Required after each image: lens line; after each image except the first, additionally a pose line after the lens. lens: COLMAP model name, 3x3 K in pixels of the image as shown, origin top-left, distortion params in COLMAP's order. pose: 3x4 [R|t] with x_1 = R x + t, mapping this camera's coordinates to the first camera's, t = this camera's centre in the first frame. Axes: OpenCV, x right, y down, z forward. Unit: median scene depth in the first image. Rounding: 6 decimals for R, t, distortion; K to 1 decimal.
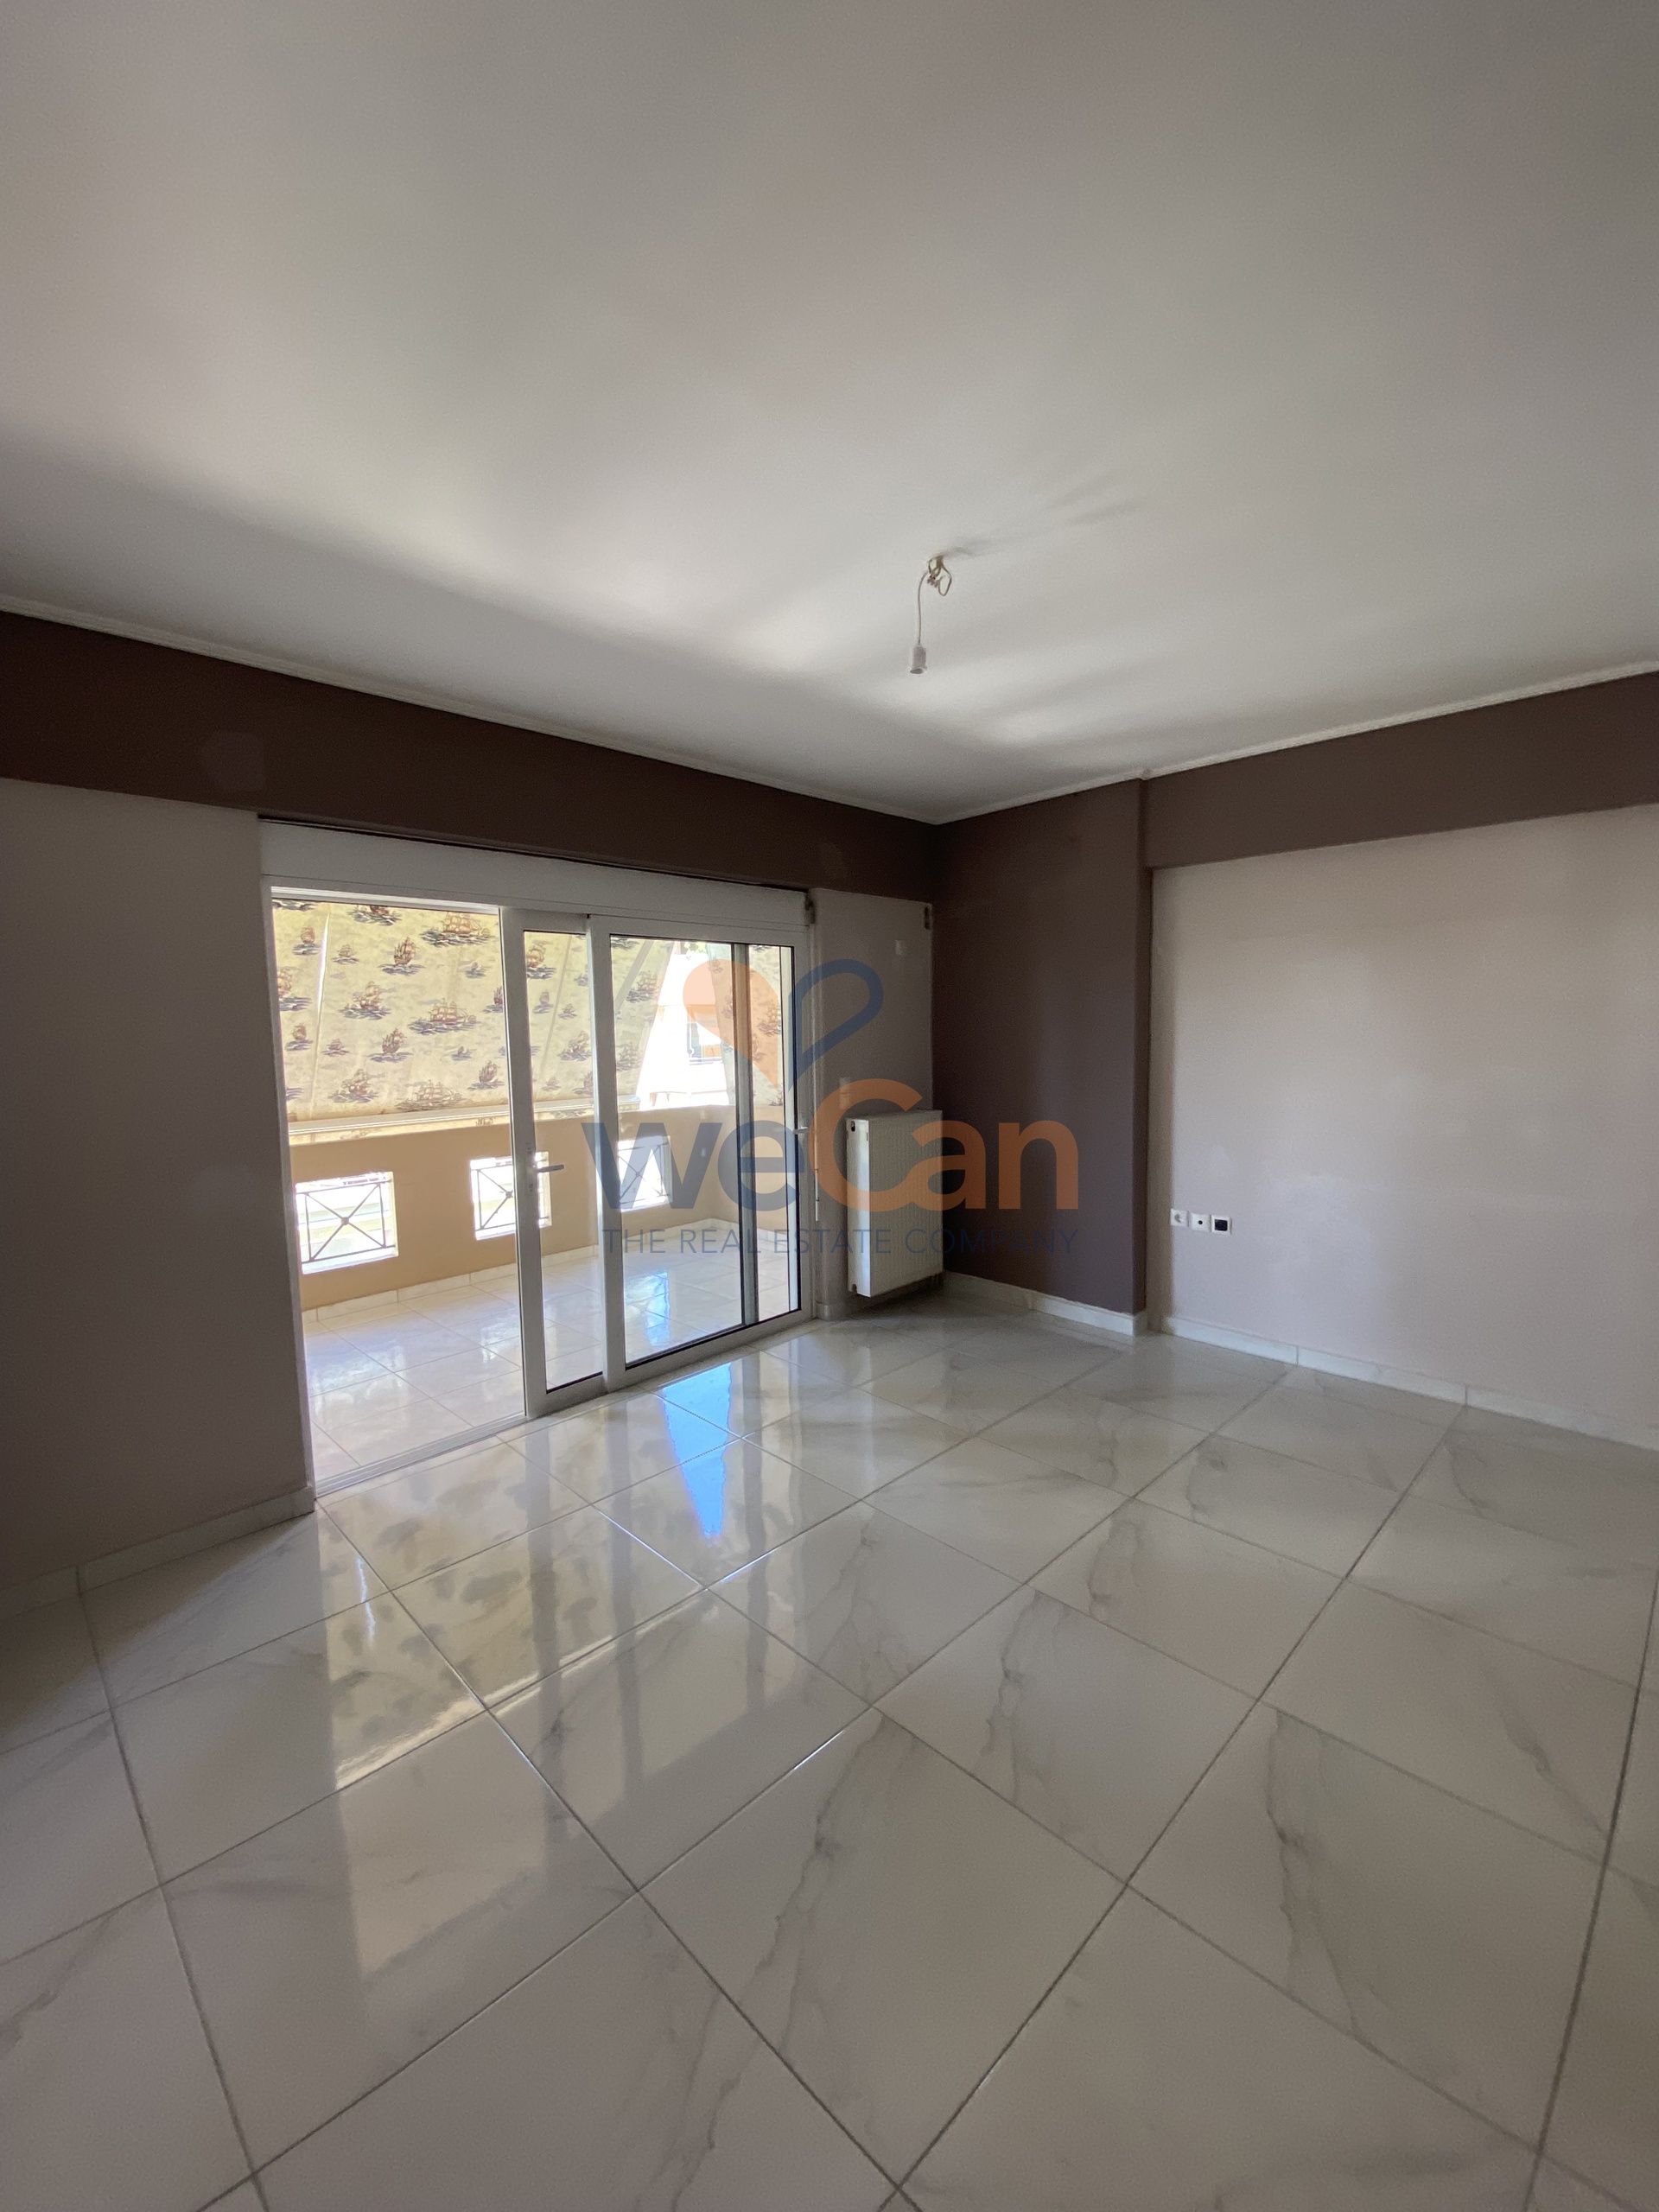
lens RADIAL K [[895.8, 0, 827.1], [0, 895.8, 1109.8], [0, 0, 1]] dist [0.046650, -0.030696]
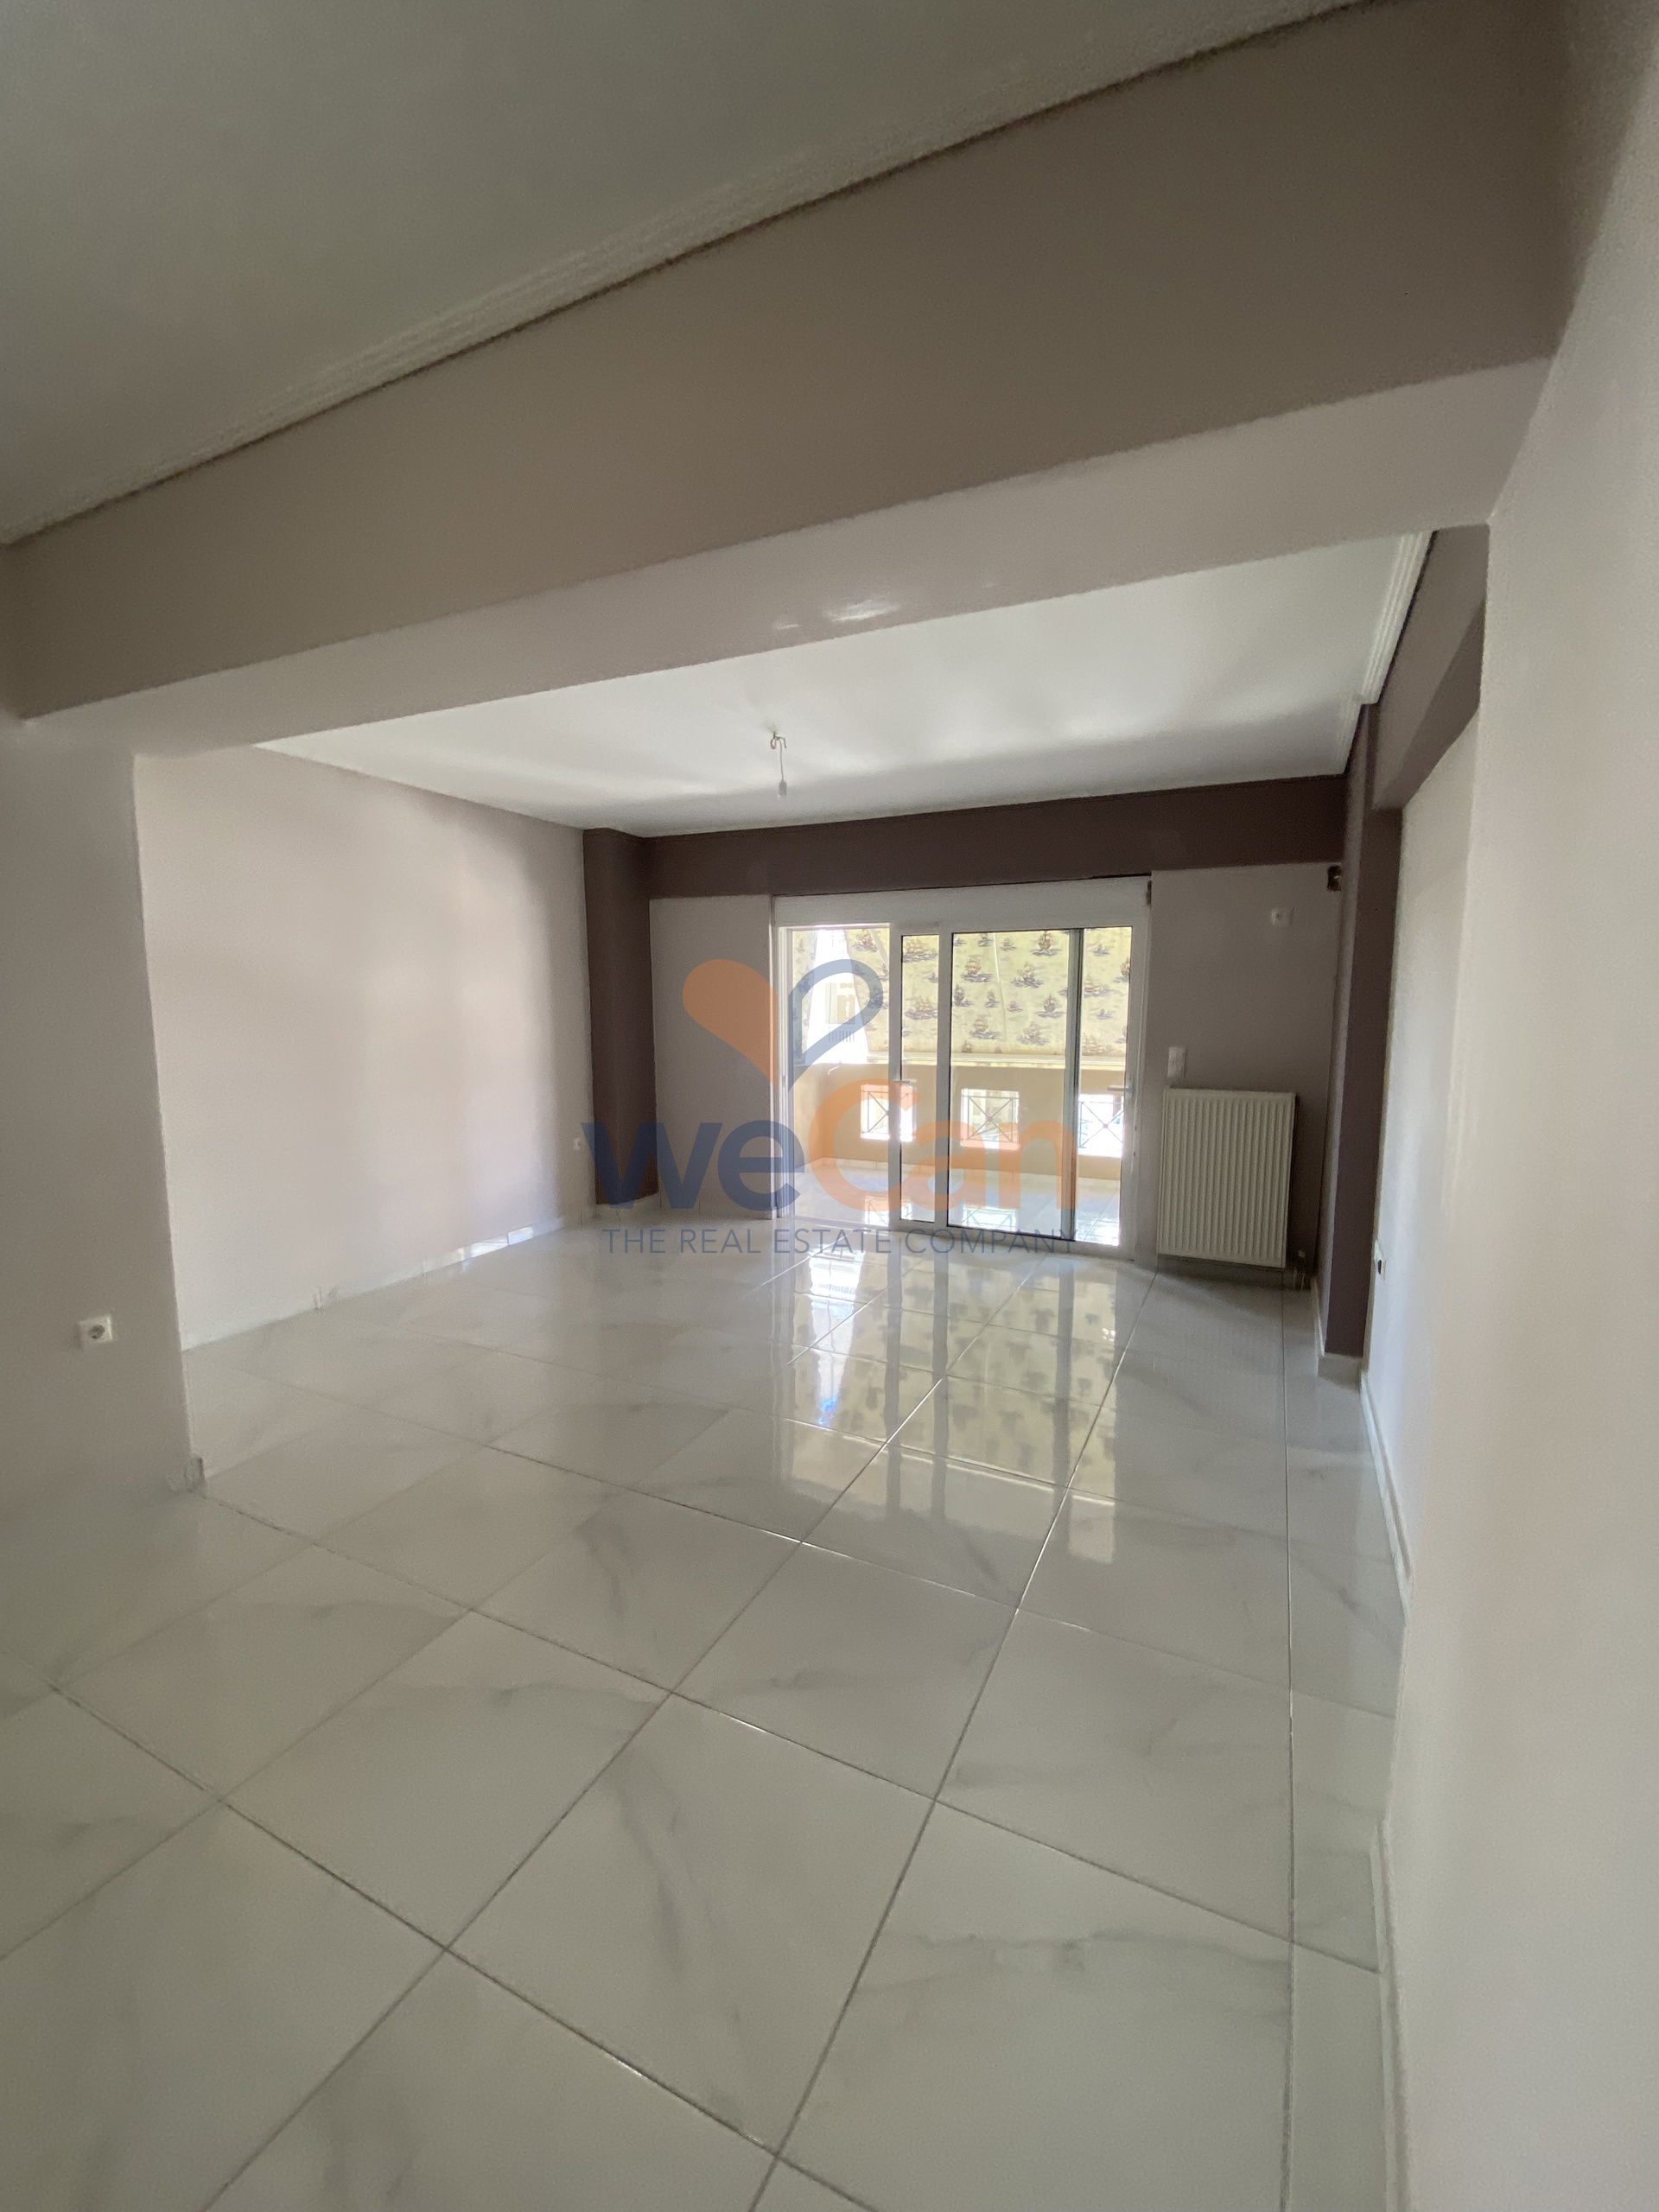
lens RADIAL K [[868.9, 0, 823.8], [0, 868.9, 1100.0], [0, 0, 1]] dist [0.014518, -0.019997]
pose [[0.333161, 0.128402, -0.934086, 0.735429], [-0.095709, 0.990172, 0.101975, -0.032798], [0.938000, 0.055427, 0.342176, 0.223724]]
